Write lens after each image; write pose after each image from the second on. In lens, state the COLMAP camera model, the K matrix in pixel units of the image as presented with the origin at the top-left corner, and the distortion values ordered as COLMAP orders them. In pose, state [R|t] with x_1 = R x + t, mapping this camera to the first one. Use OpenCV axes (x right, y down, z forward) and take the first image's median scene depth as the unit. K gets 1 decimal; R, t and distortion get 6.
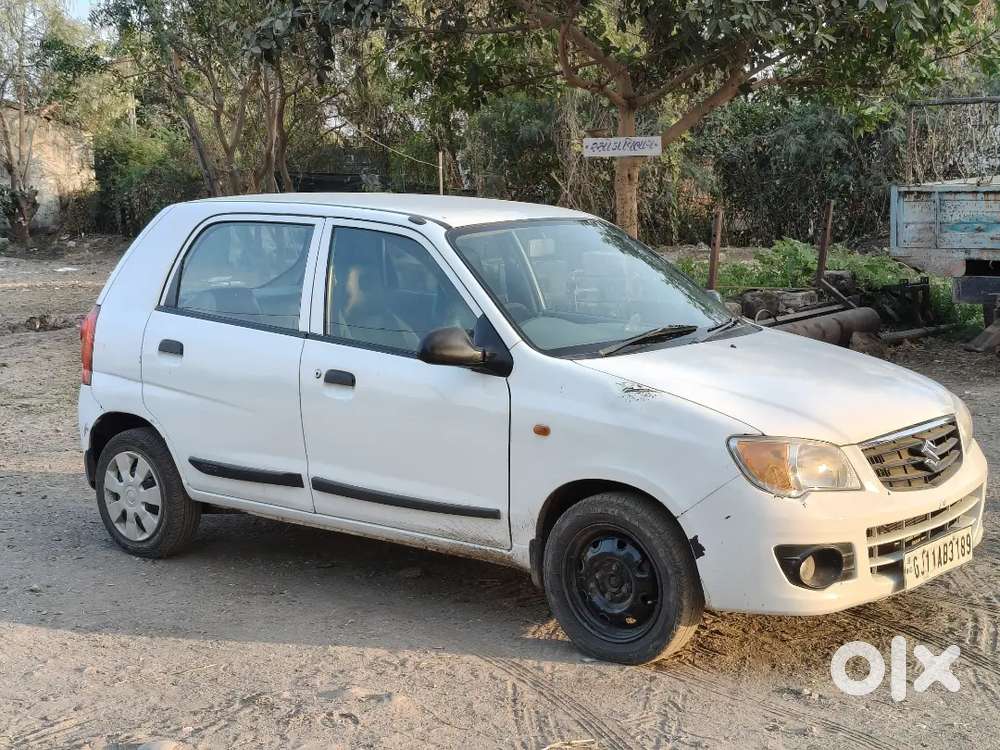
lens RADIAL K [[1499.2, 0, 500.0], [0, 1499.2, 375.0], [0, 0, 1]] dist [0.335250, -1.371093]
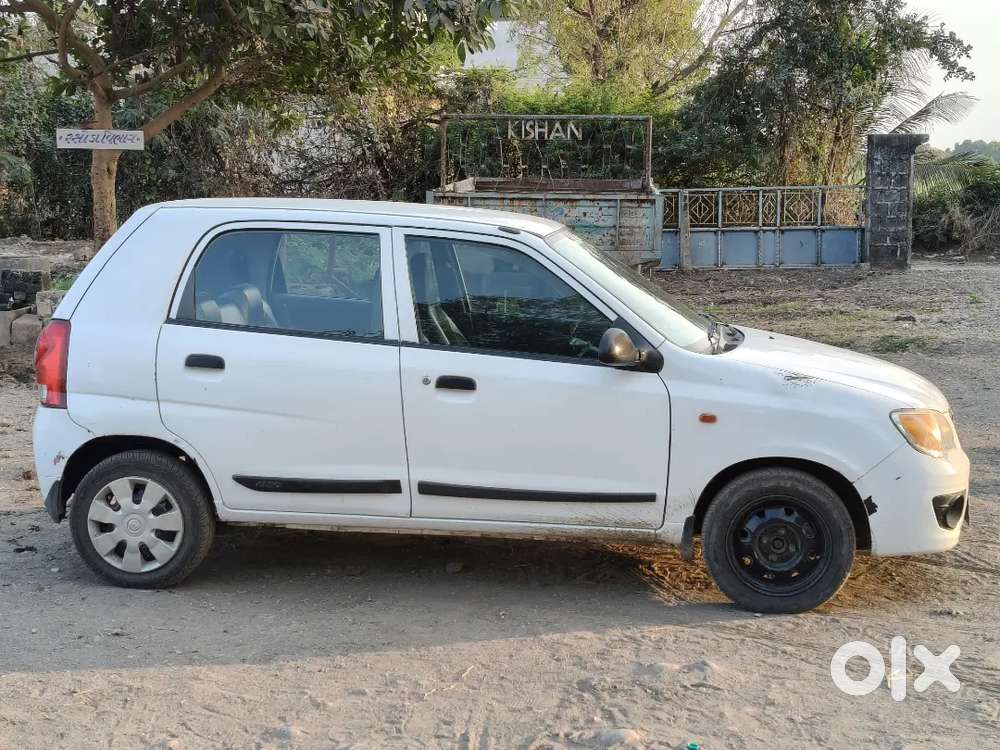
lens RADIAL K [[1499.2, 0, 500.0], [0, 1499.2, 375.0], [0, 0, 1]] dist [0.335250, -1.371093]
pose [[0.845909, -0.049936, 0.530984, -0.584363], [0.046644, 0.998719, 0.019614, -0.020850], [-0.531283, 0.008175, 0.847155, 0.102983]]
